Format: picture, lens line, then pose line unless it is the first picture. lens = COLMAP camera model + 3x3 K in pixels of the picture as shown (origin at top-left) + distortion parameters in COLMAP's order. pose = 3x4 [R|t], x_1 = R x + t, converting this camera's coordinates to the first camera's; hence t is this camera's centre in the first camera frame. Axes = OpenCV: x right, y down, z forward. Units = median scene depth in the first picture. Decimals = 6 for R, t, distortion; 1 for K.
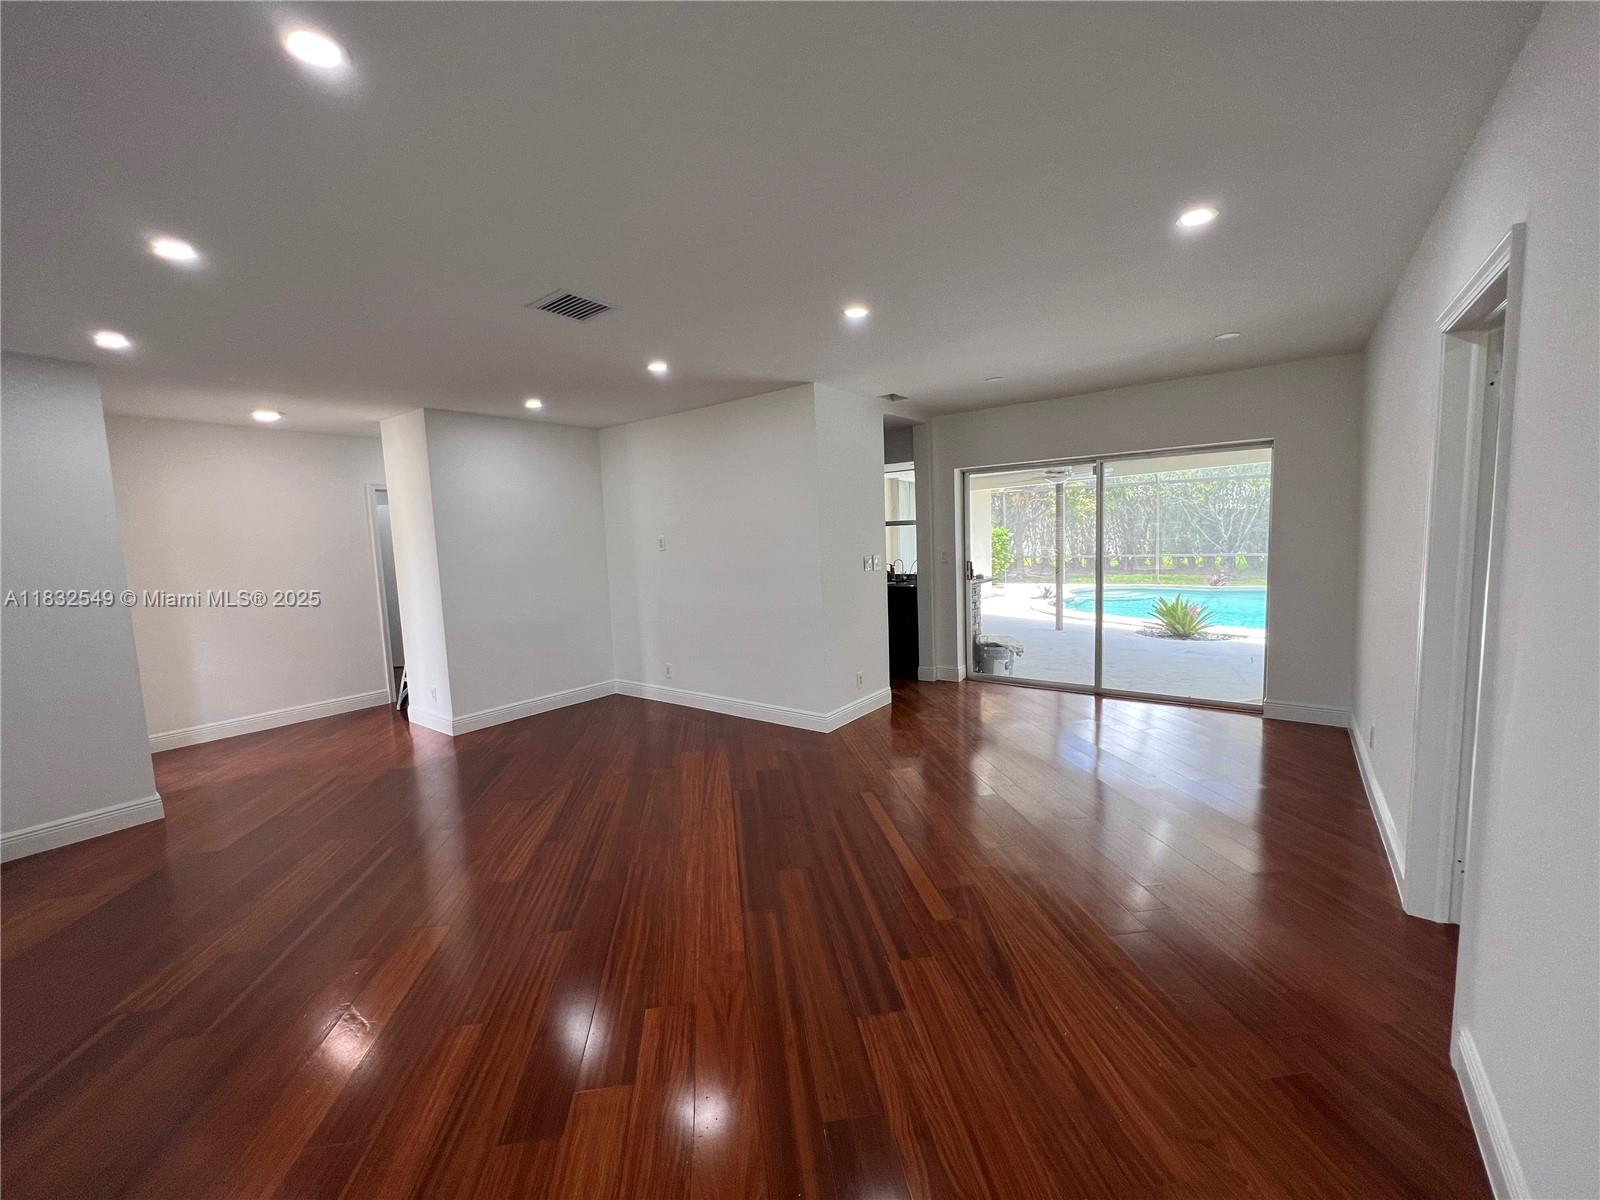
lens RADIAL K [[638.4, 0, 800.0], [0, 638.4, 600.0], [0, 0, 1]] dist [0.010288, -0.000222]
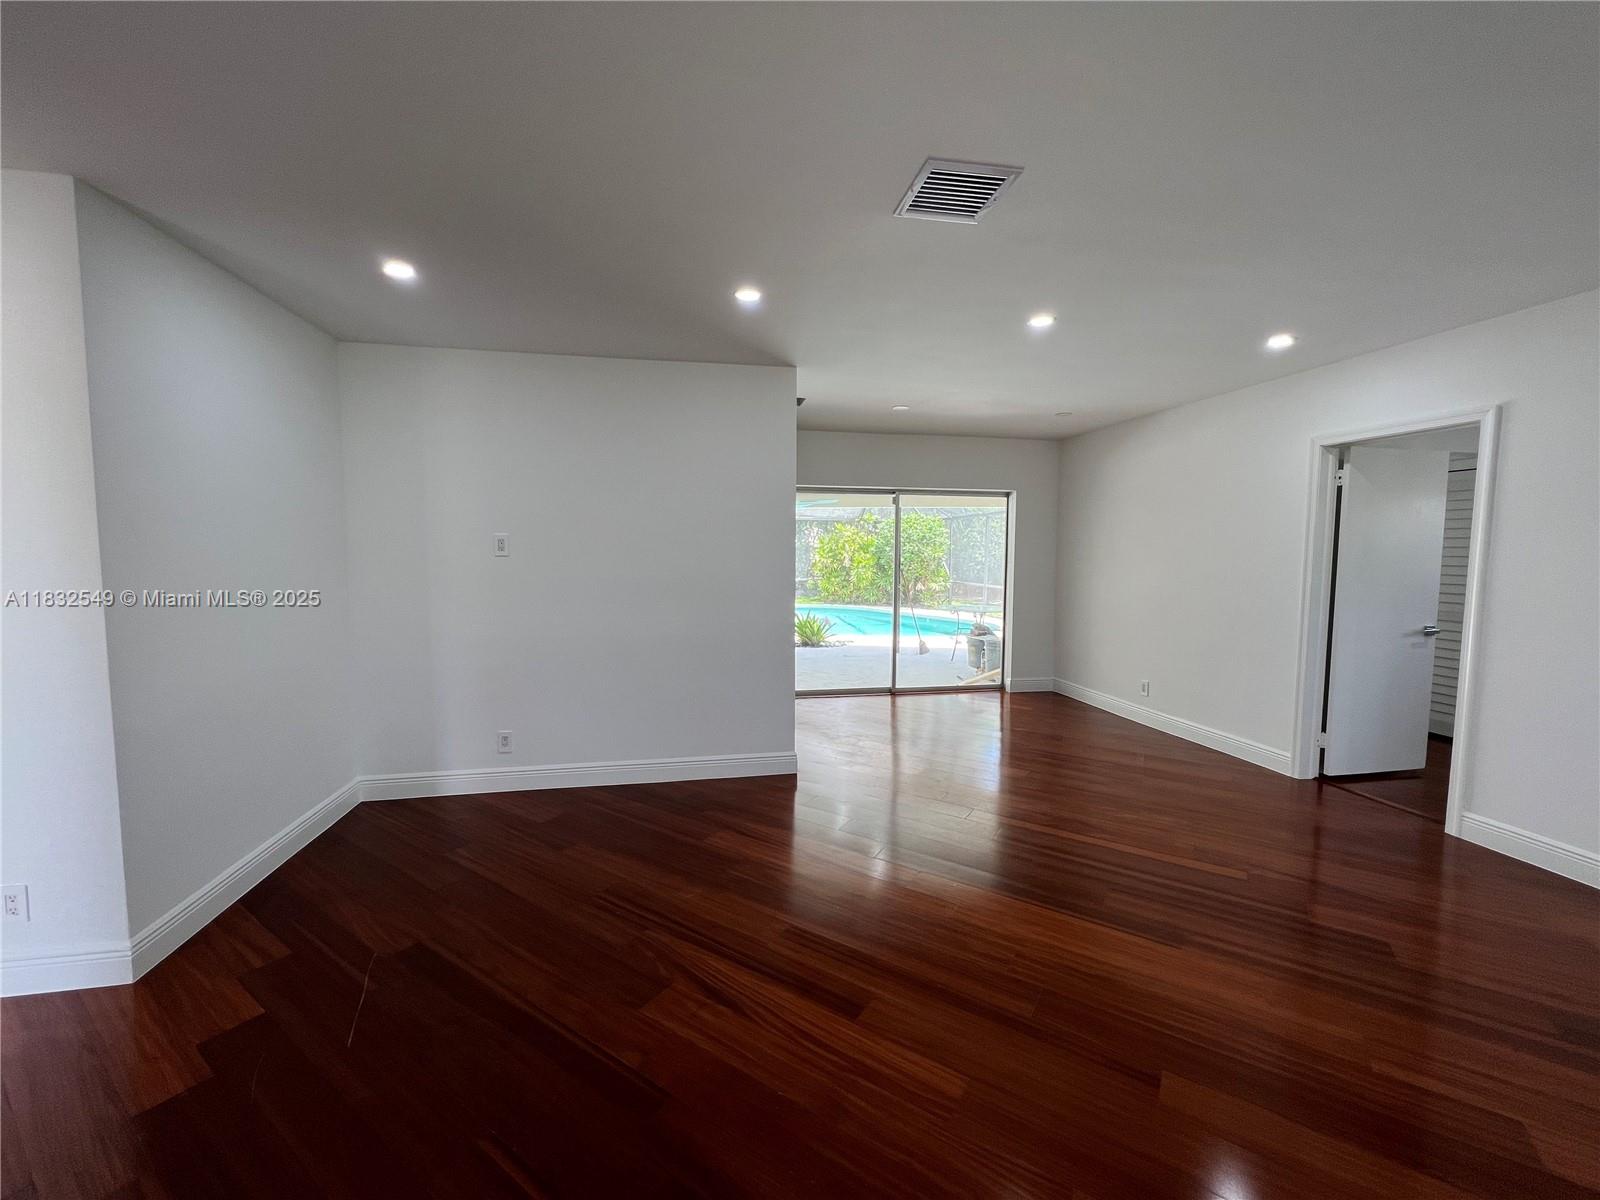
lens RADIAL K [[638.4, 0, 800.0], [0, 638.4, 600.0], [0, 0, 1]] dist [0.010288, -0.000222]
pose [[0.670742, -0.014639, 0.741547, -0.499432], [0.050388, 0.998395, -0.025867, -0.000989], [-0.739977, 0.054715, 0.670403, 0.346110]]
